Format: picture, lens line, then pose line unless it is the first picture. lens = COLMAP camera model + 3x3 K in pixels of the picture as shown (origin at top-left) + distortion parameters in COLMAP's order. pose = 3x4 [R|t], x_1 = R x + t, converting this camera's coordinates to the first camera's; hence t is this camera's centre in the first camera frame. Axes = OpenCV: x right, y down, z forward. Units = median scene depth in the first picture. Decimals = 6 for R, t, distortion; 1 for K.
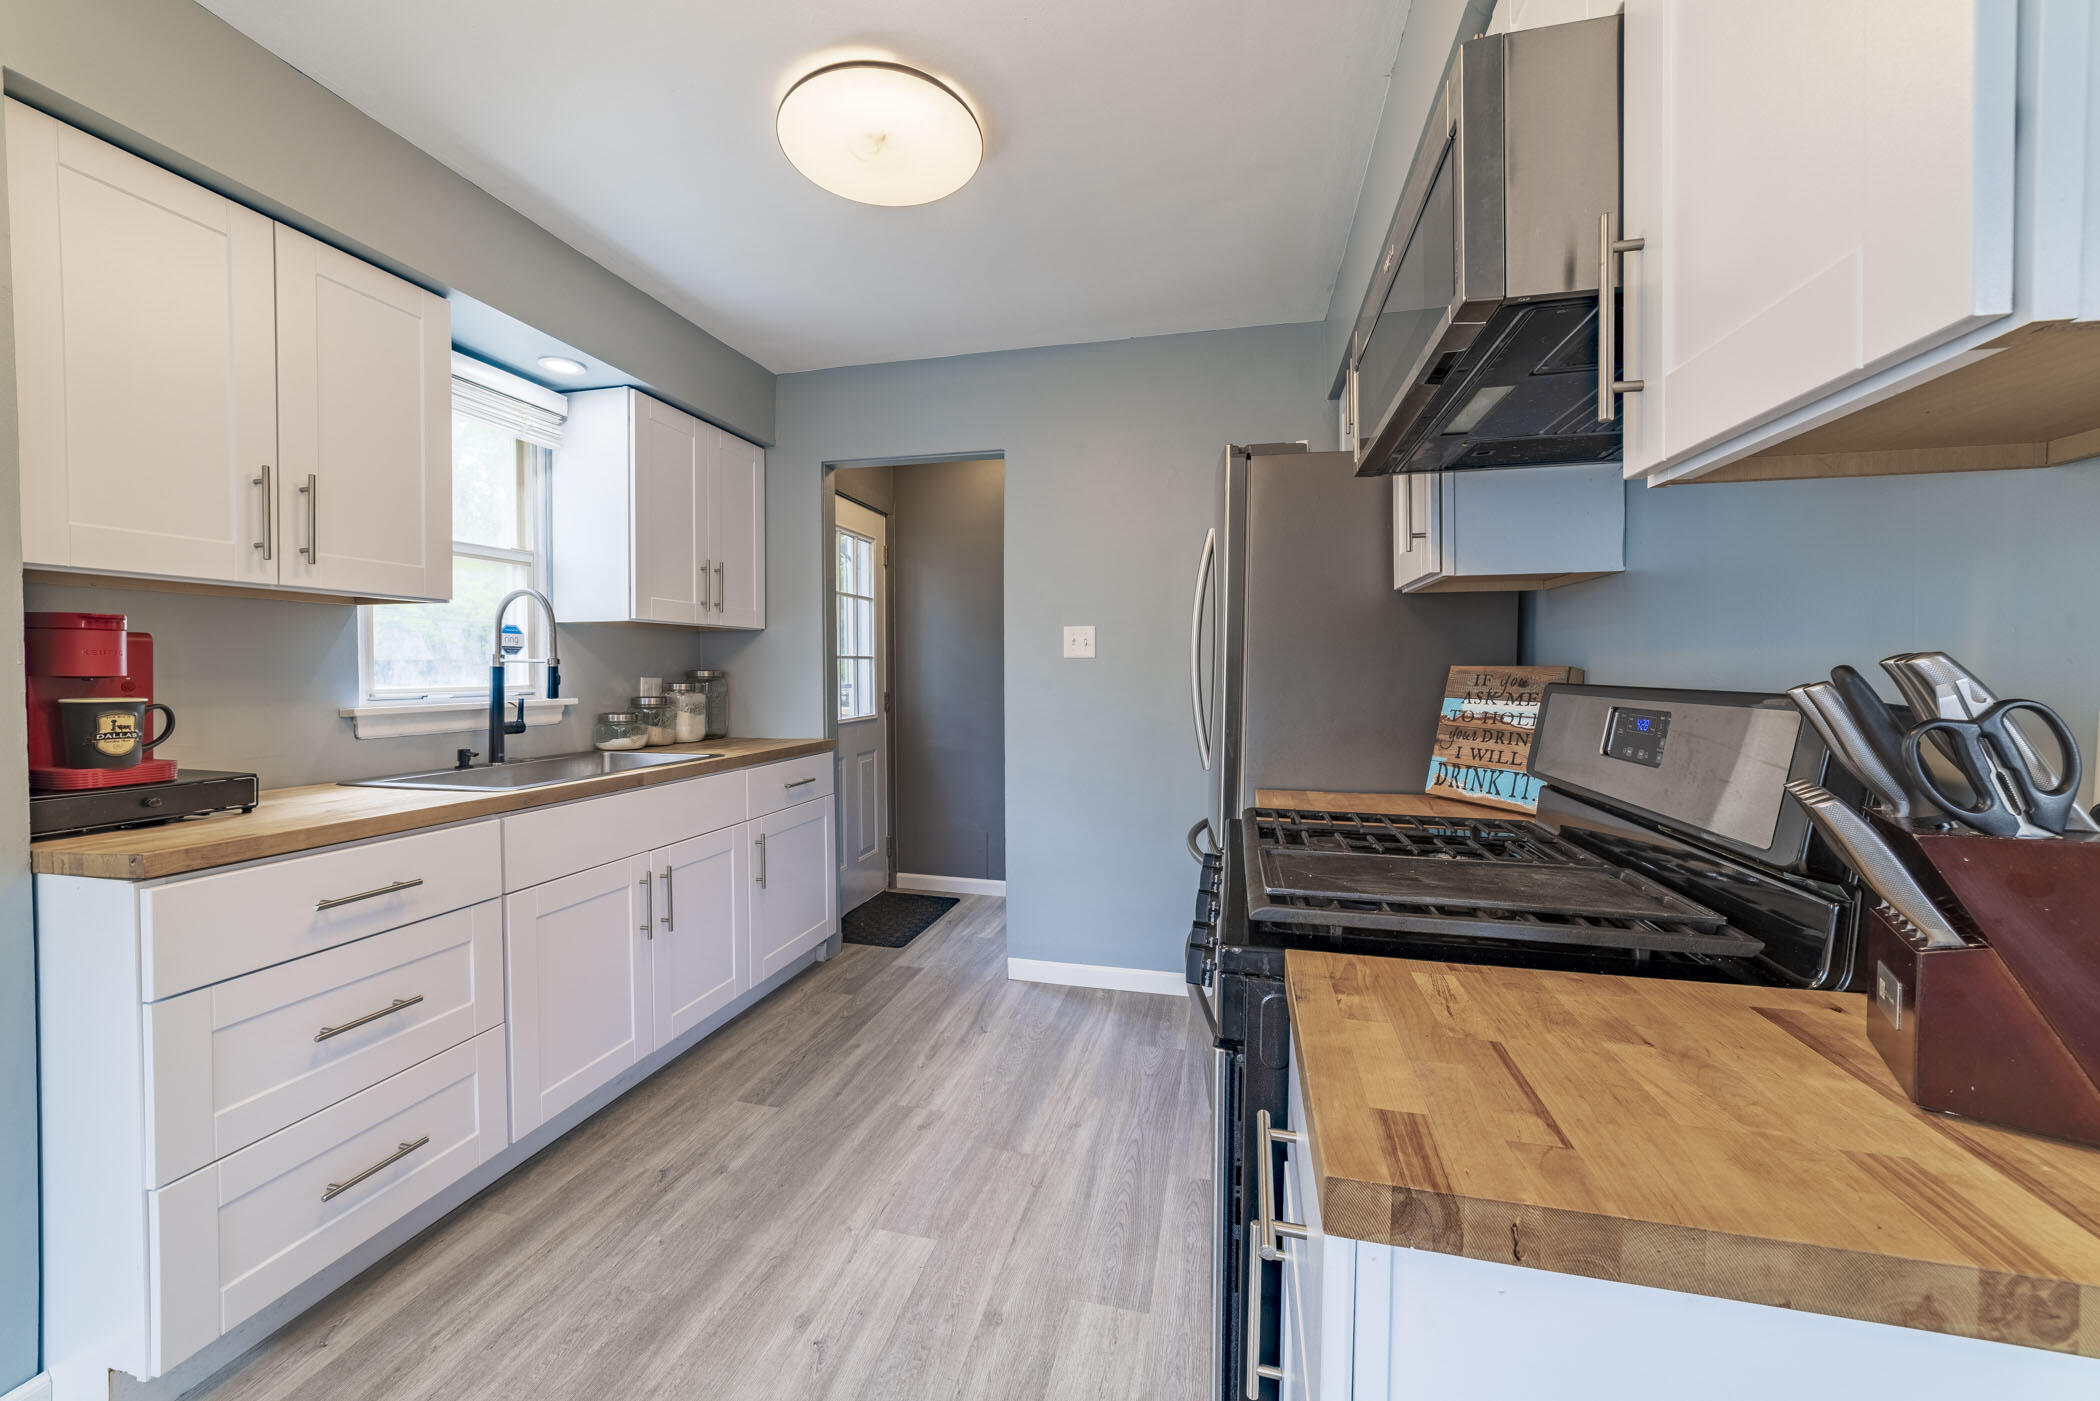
lens RADIAL K [[796.5, 0, 1045.0], [0, 796.5, 682.7], [0, 0, 1]] dist [-0.022965, 0.007661]
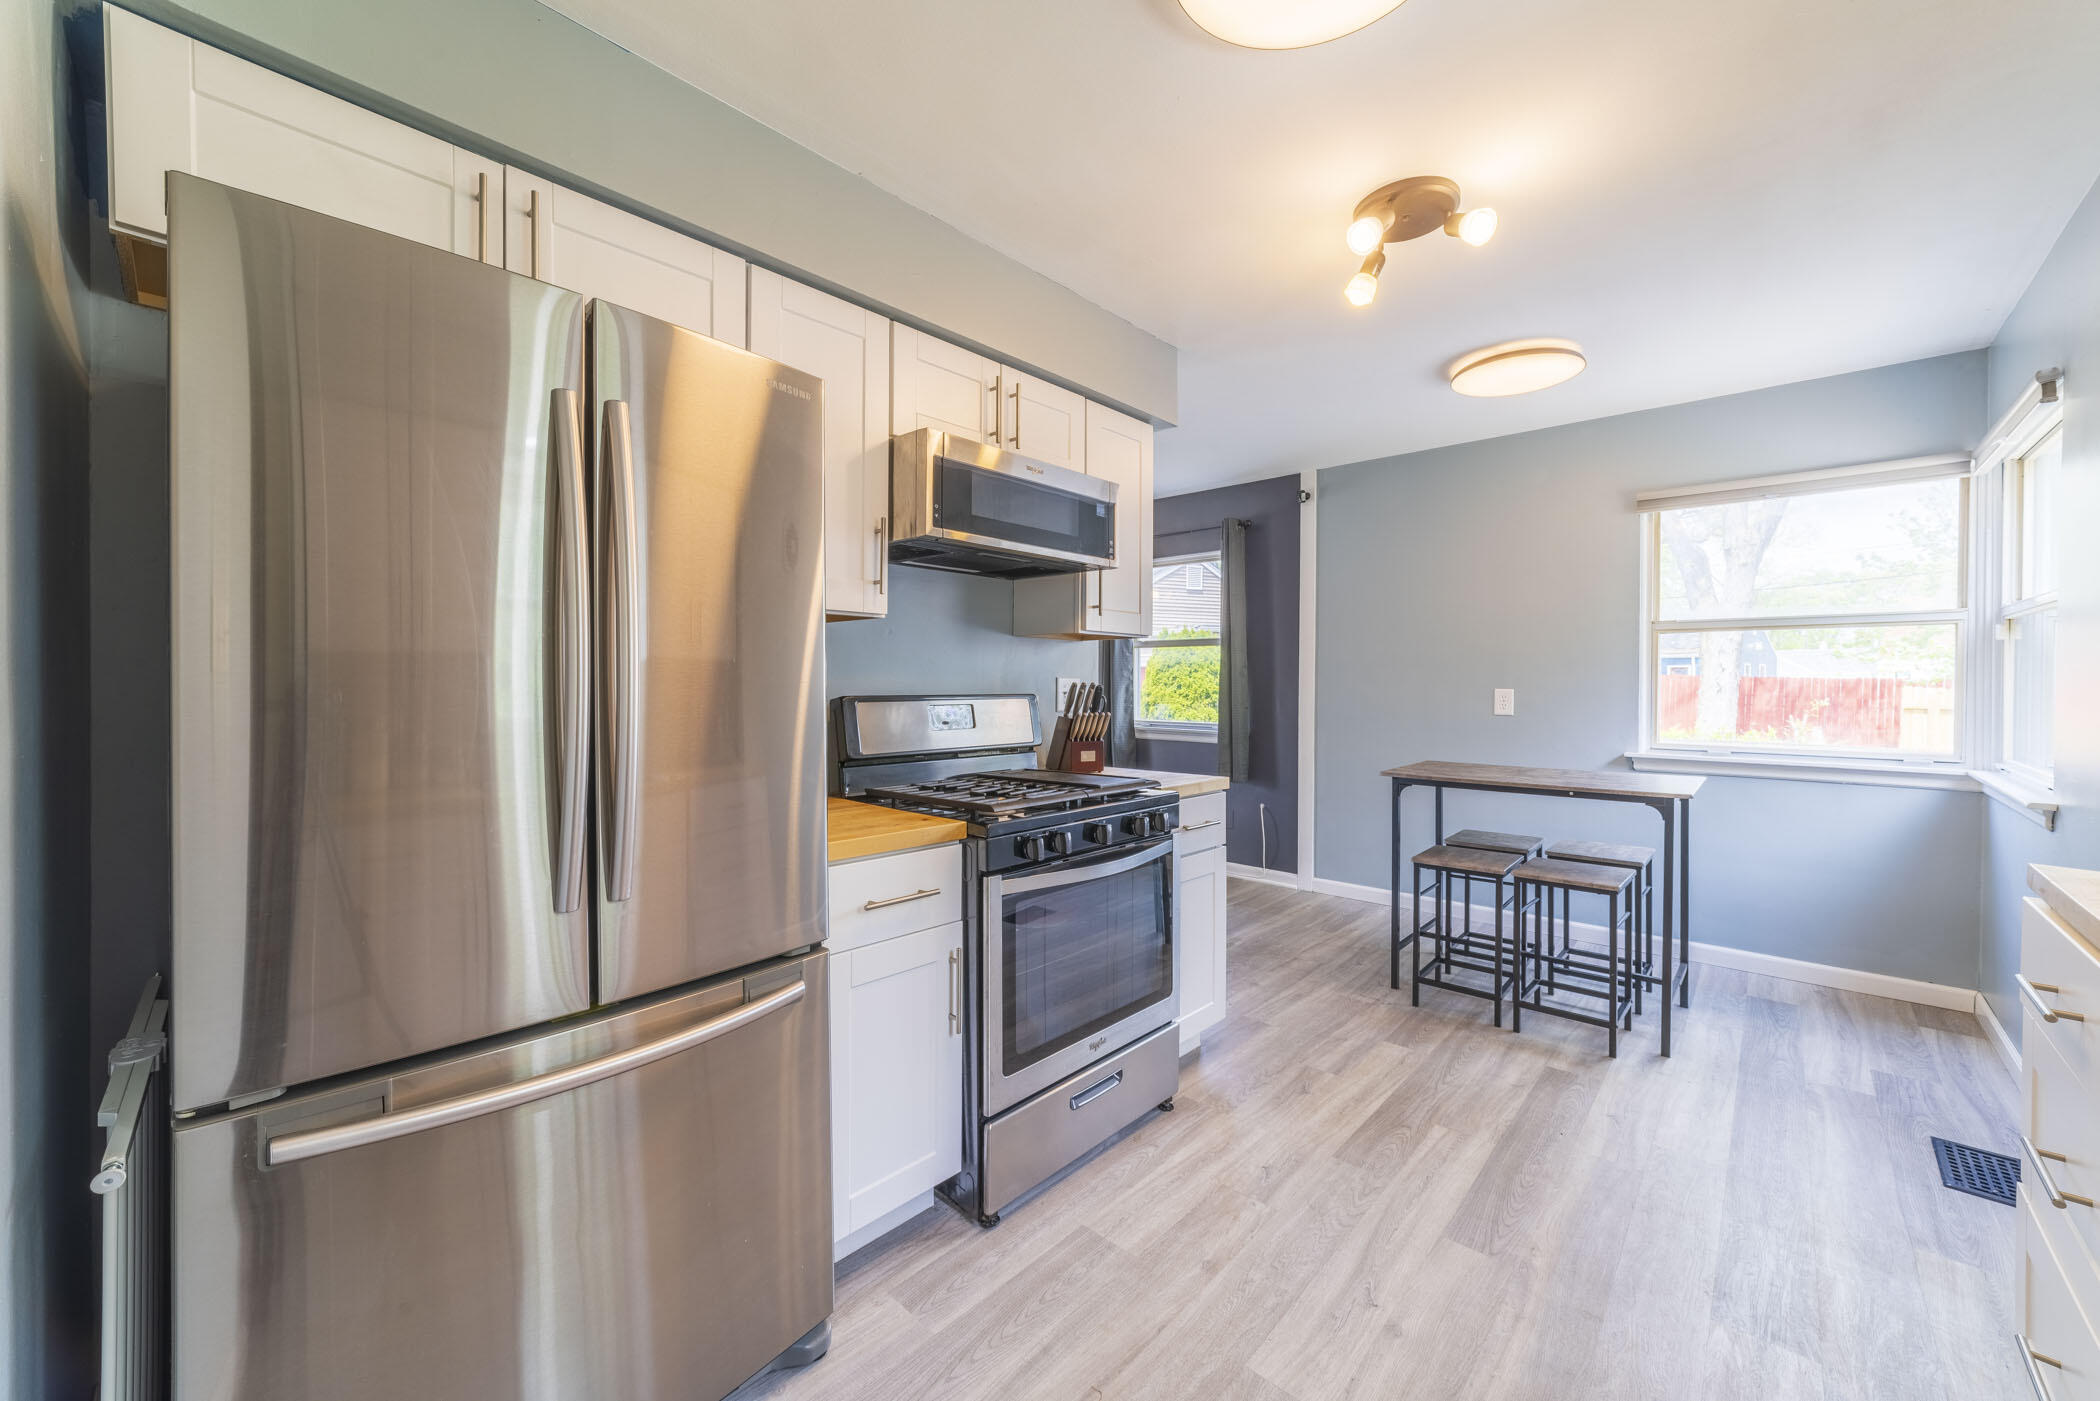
lens RADIAL K [[796.5, 0, 1046.6], [0, 796.5, 692.9], [0, 0, 1]] dist [-0.022965, 0.007661]
pose [[-0.869118, -0.005858, 0.494570, -0.309822], [0.007667, 0.999650, 0.025315, -0.029923], [-0.494545, 0.025794, -0.868769, 1.550893]]
